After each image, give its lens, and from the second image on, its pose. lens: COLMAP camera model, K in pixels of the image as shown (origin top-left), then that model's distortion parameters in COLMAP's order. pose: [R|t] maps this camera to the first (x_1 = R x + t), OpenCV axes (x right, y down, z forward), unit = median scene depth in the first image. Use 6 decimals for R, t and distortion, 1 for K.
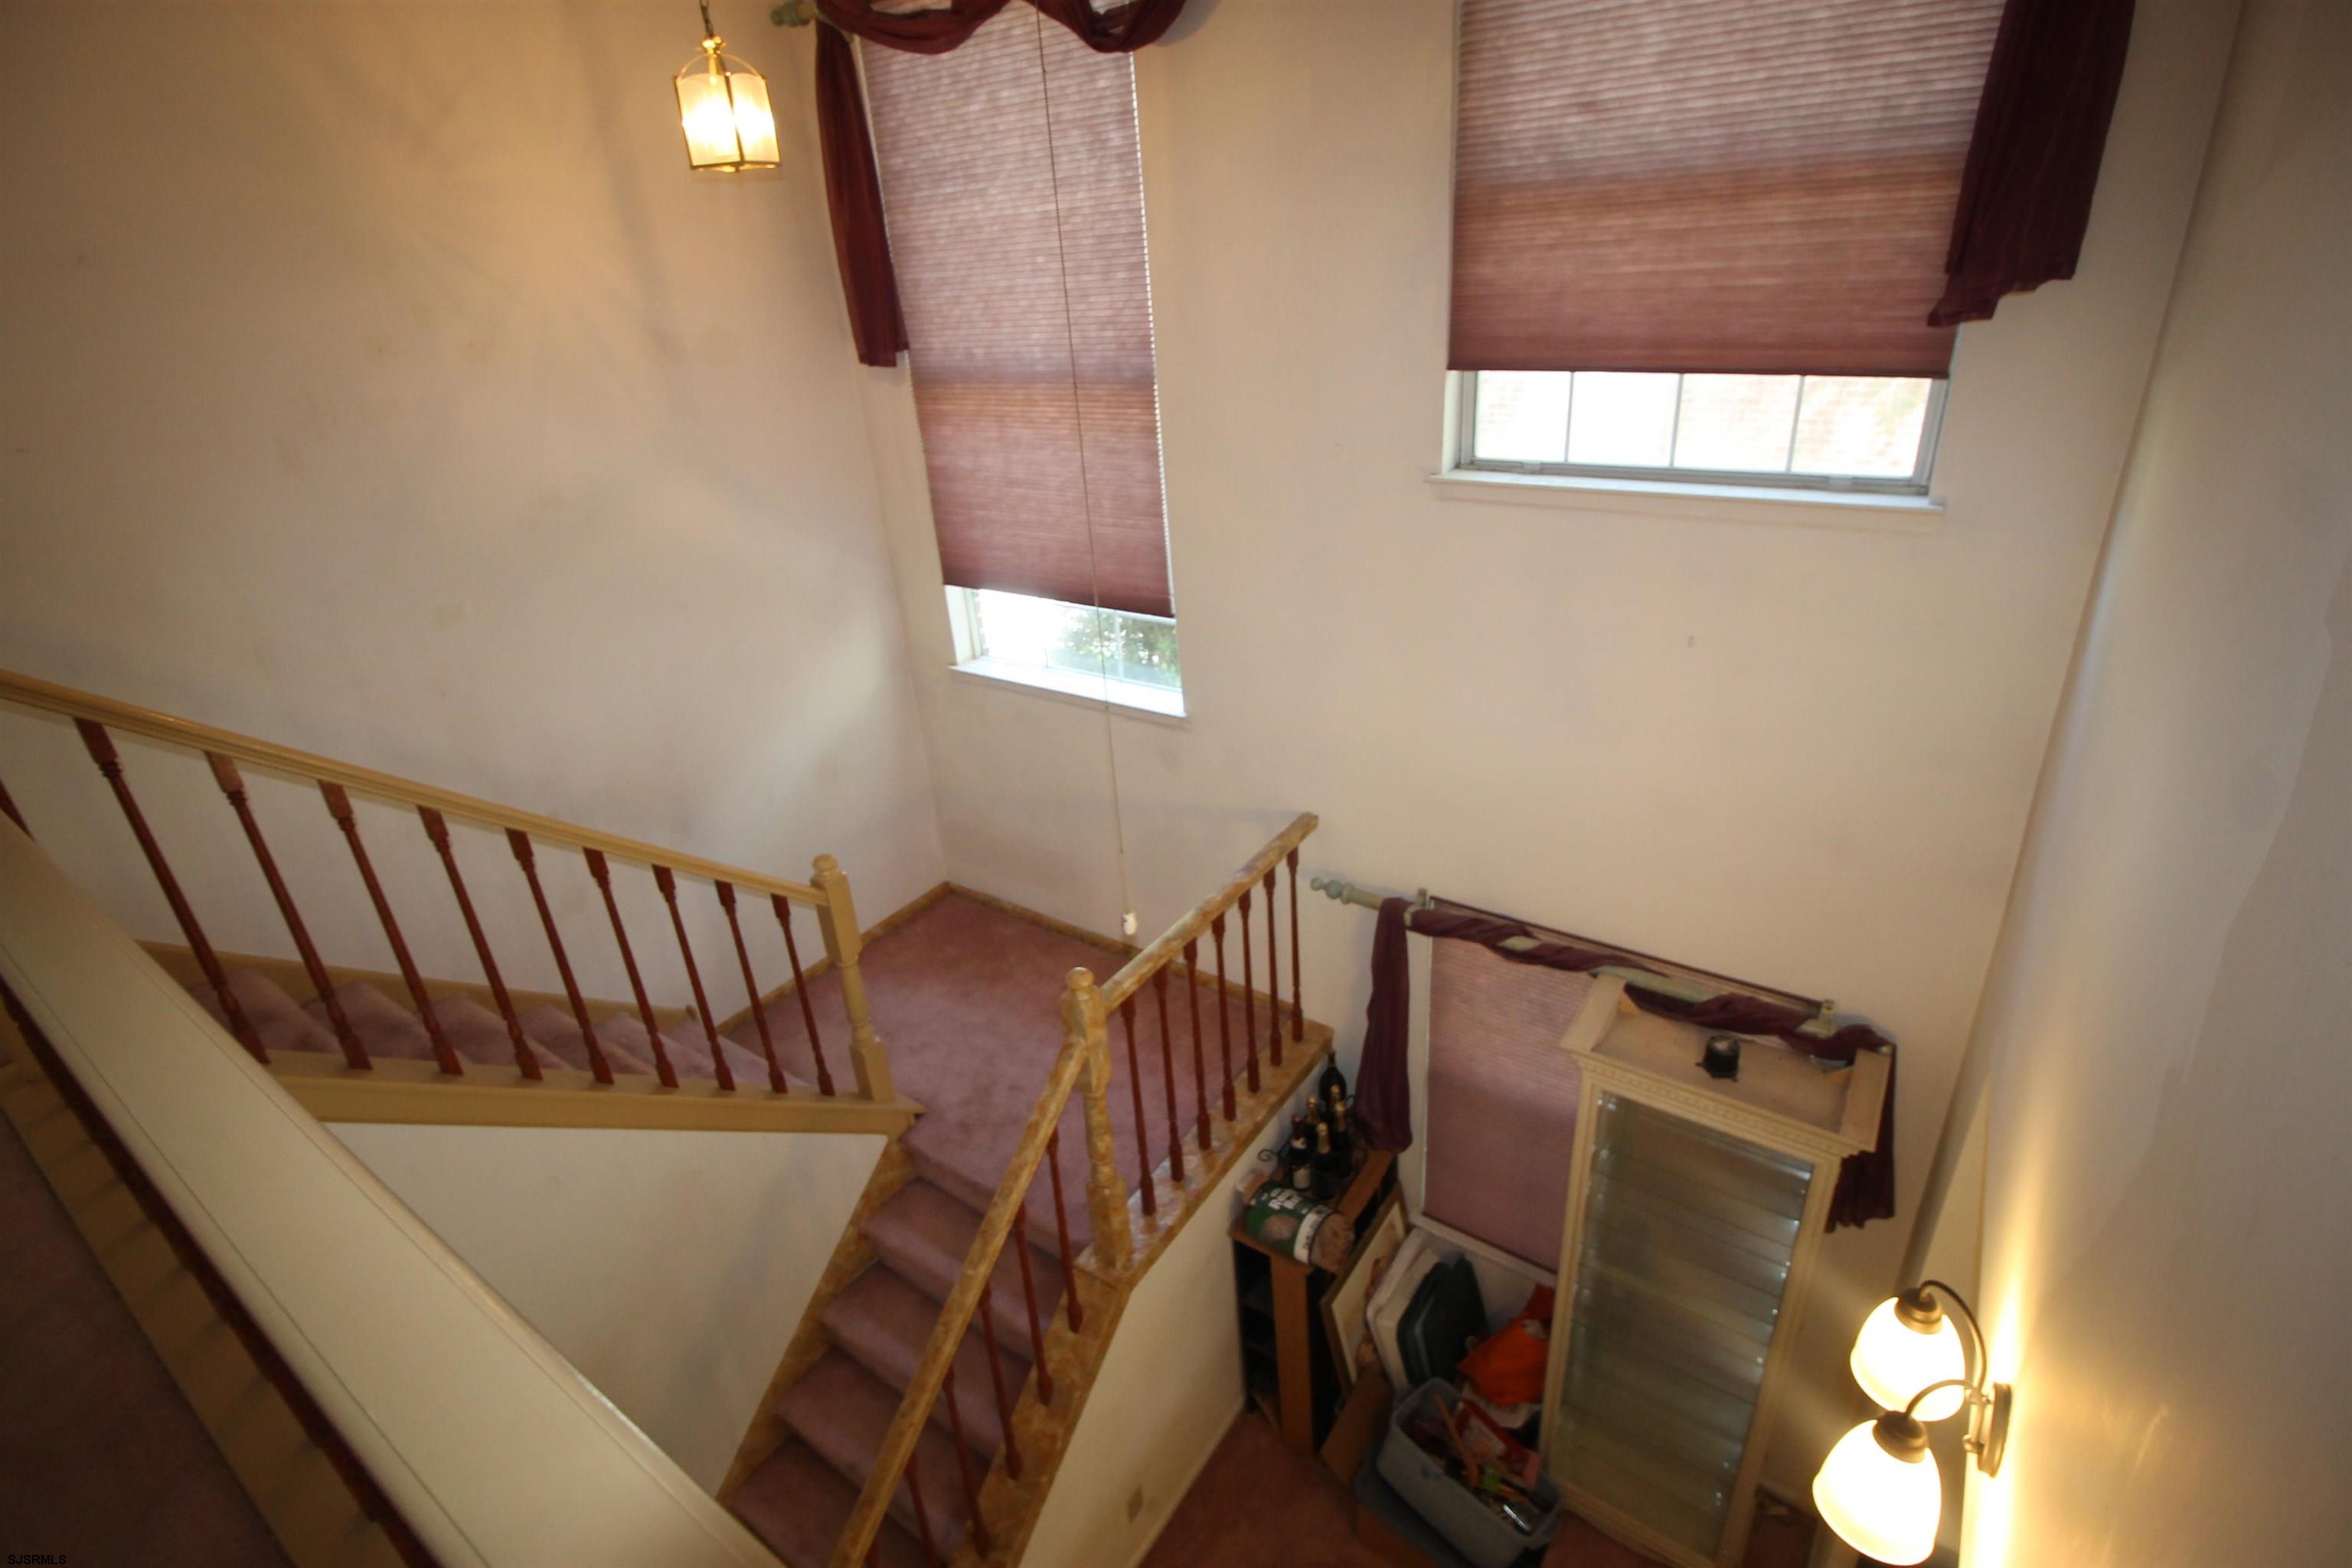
lens RADIAL K [[1106.0, 0, 1161.8], [0, 1106.0, 752.6], [0, 0, 1]] dist [0.000937, -0.014770]
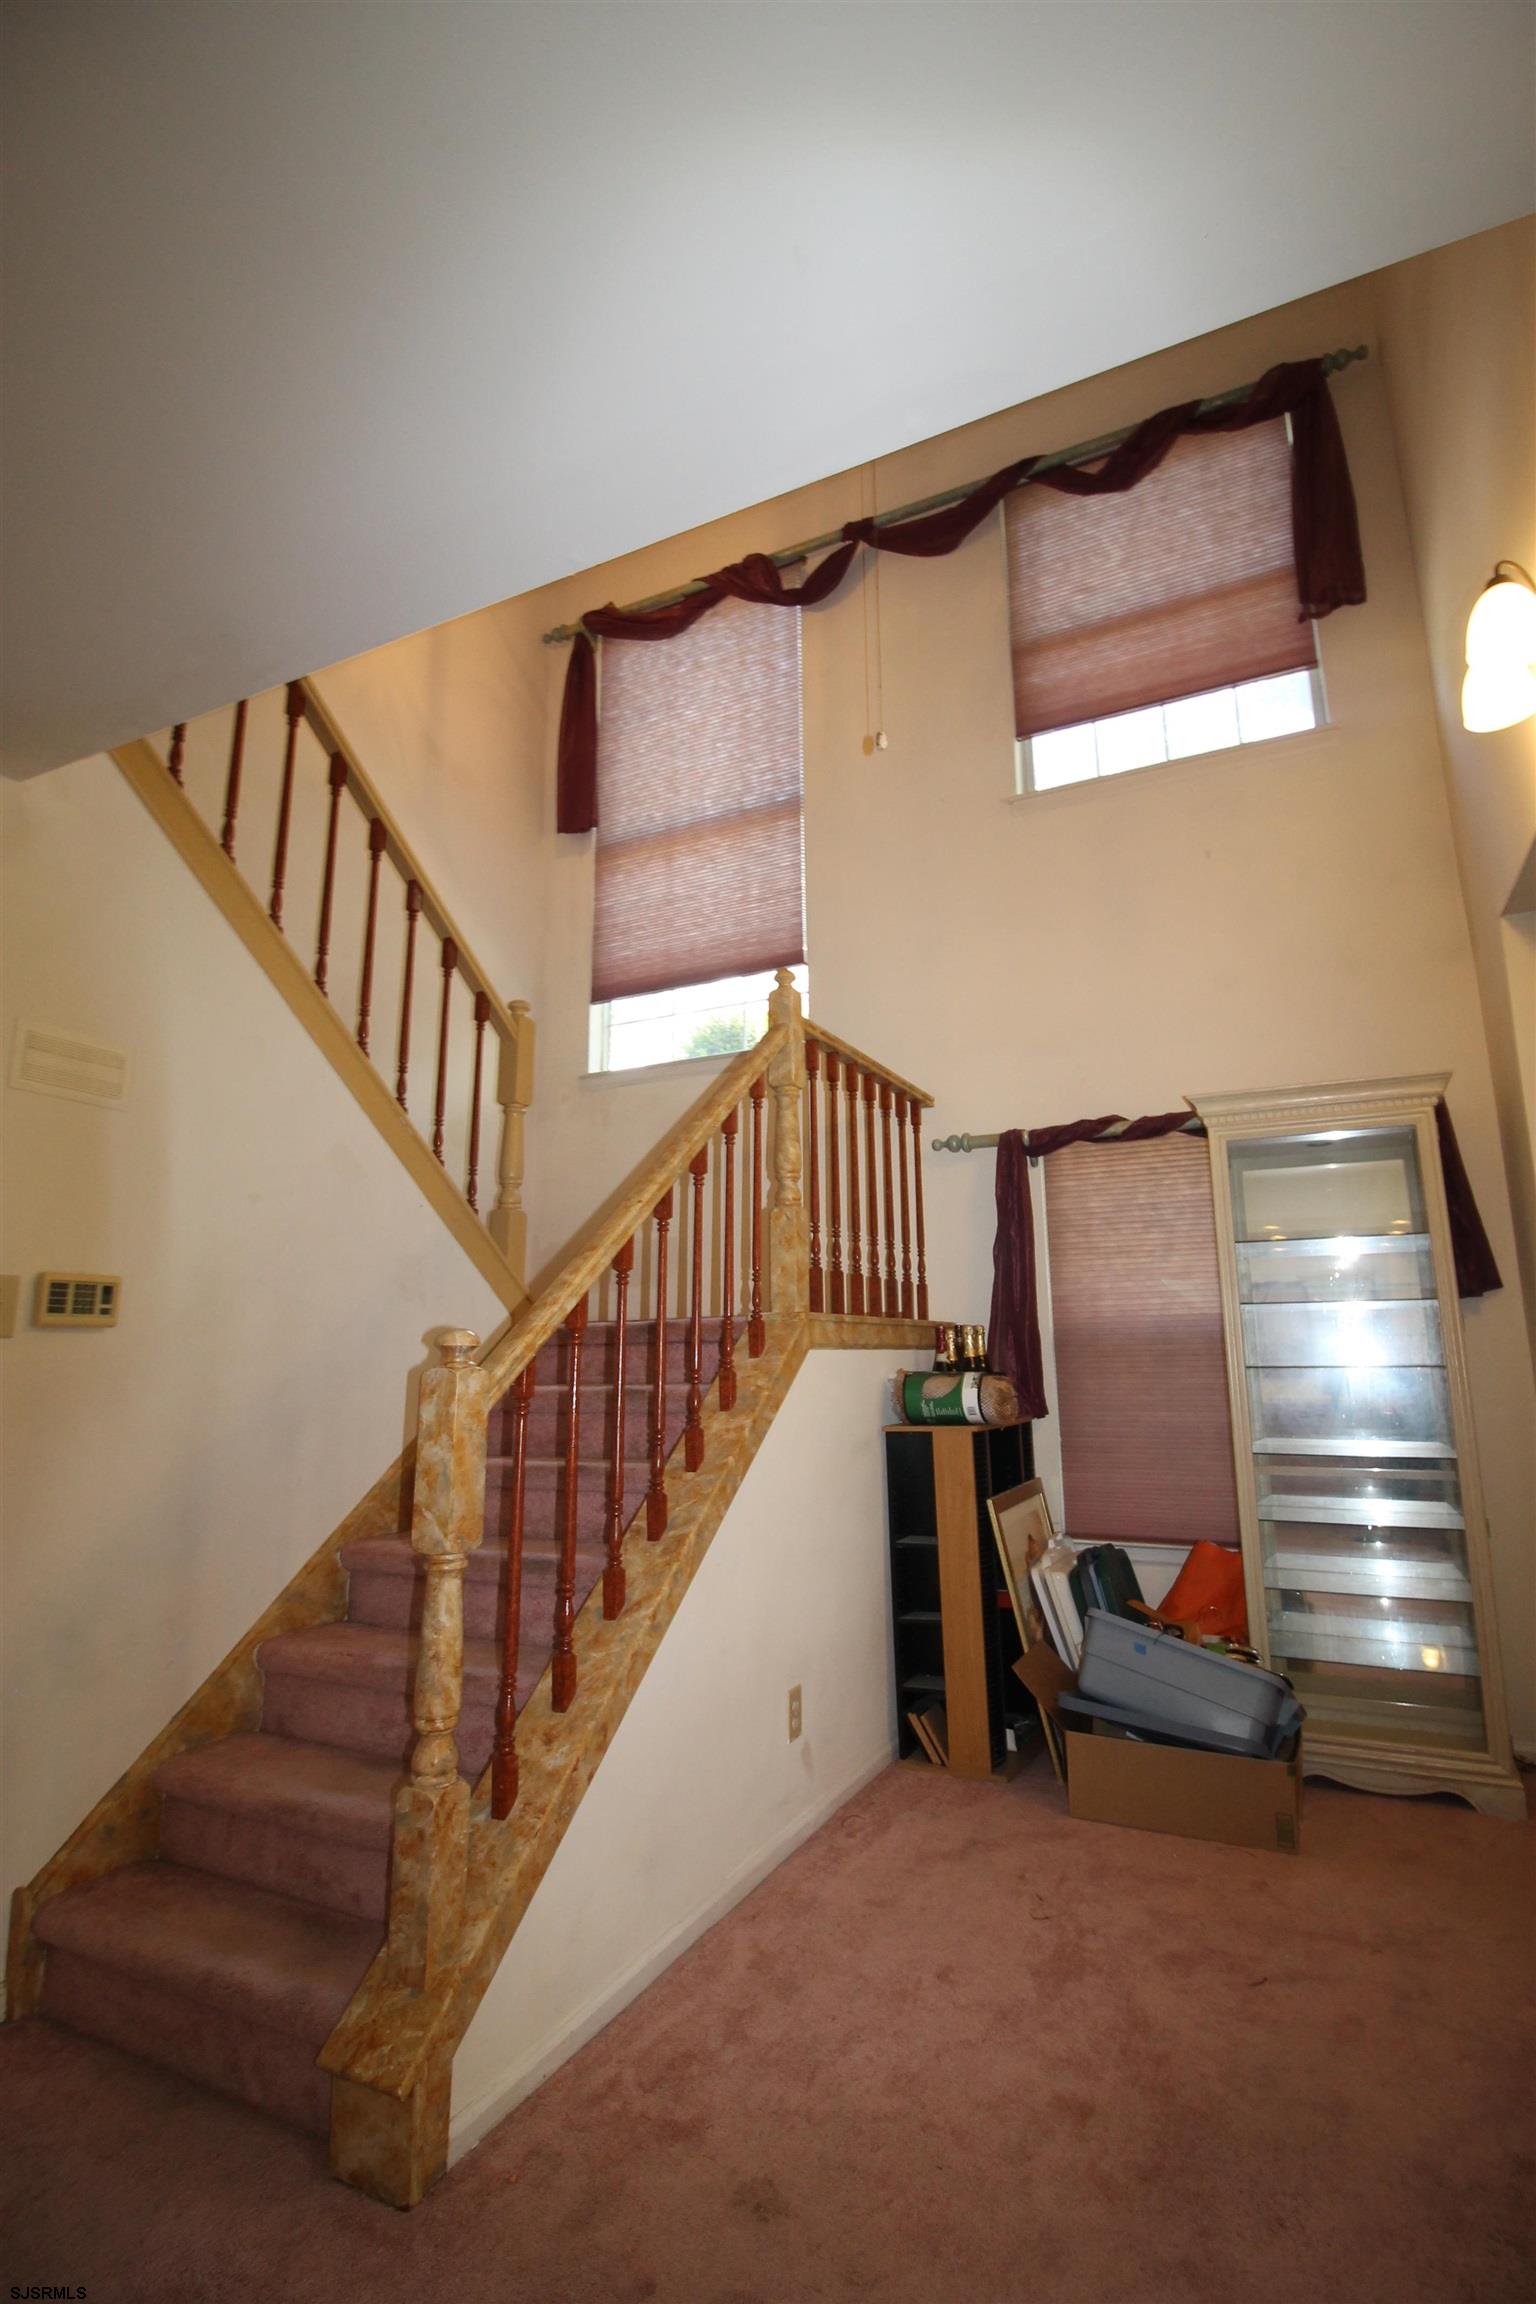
lens RADIAL K [[1083.4, 0, 805.4], [0, 1083.4, 1141.2], [0, 0, 1]] dist [0.000937, -0.014770]
pose [[0.983098, 0.092402, 0.158052, -0.177613], [0.020123, 0.803523, -0.594934, 0.827914], [-0.181972, 0.588058, 0.788082, 0.172570]]
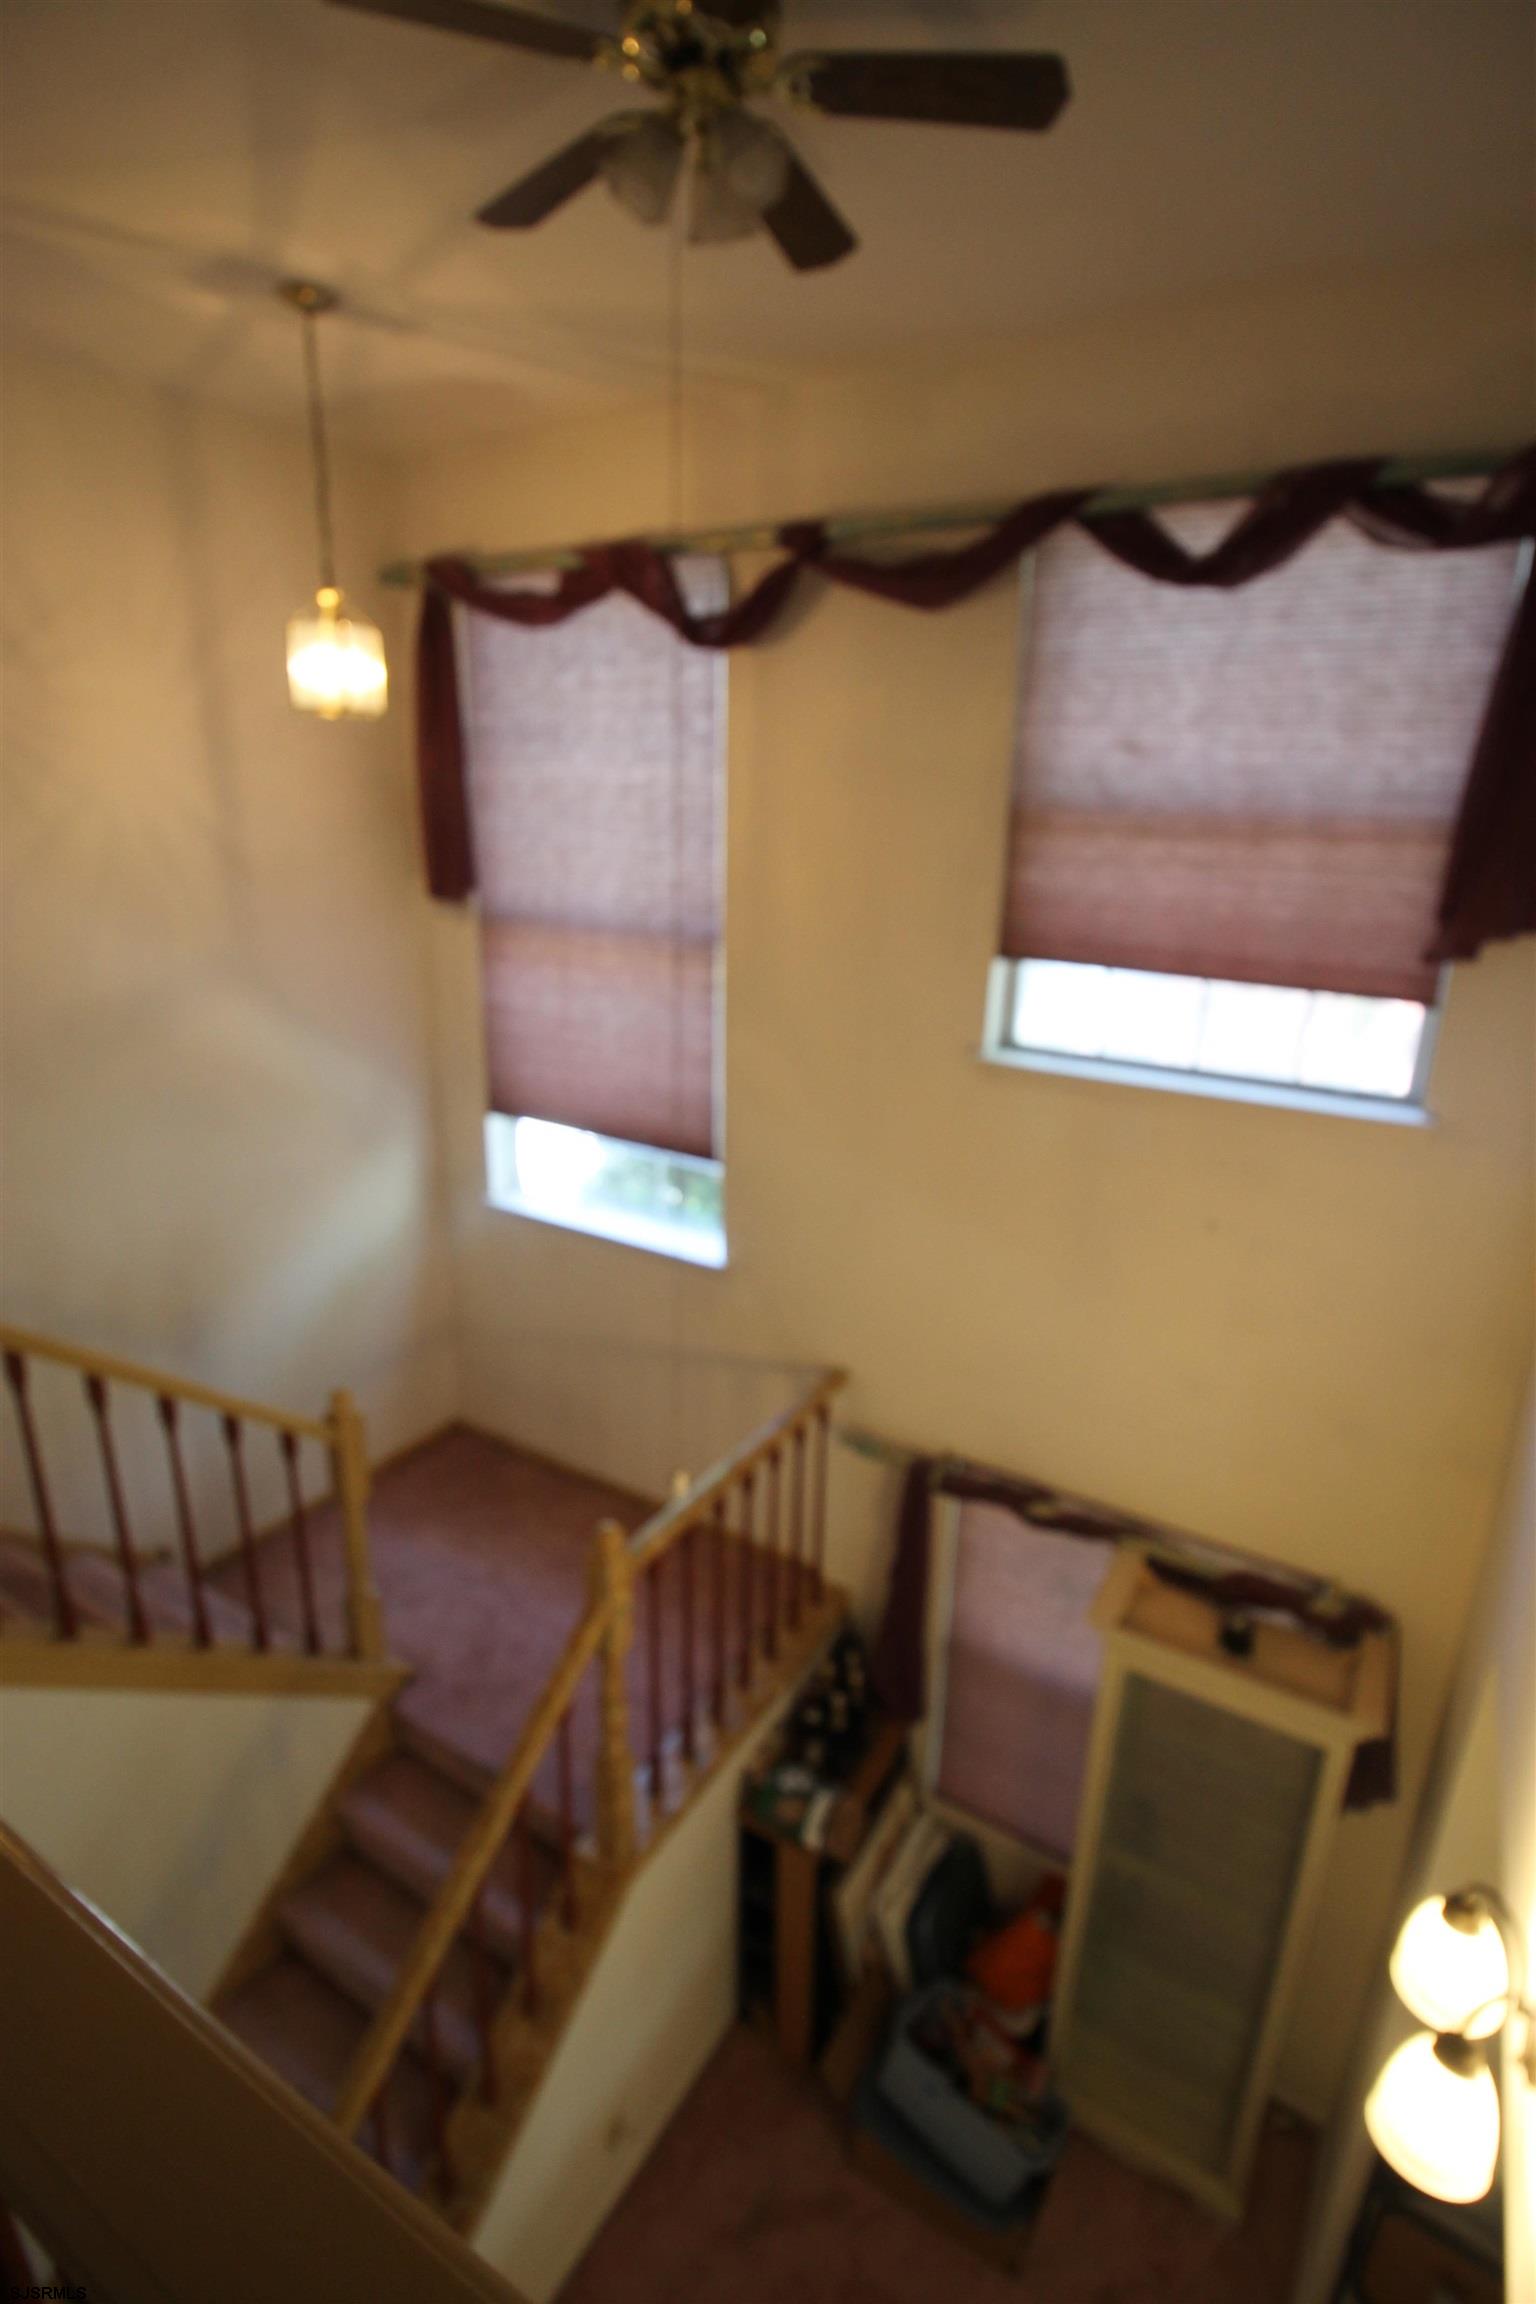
lens RADIAL K [[1083.4, 0, 796.6], [0, 1083.4, 1134.2], [0, 0, 1]] dist [0.000937, -0.014770]
pose [[0.991230, 0.072234, 0.110661, -0.034137], [-0.055750, 0.987800, -0.145406, -0.010505], [-0.119814, 0.137961, 0.983164, 0.003591]]
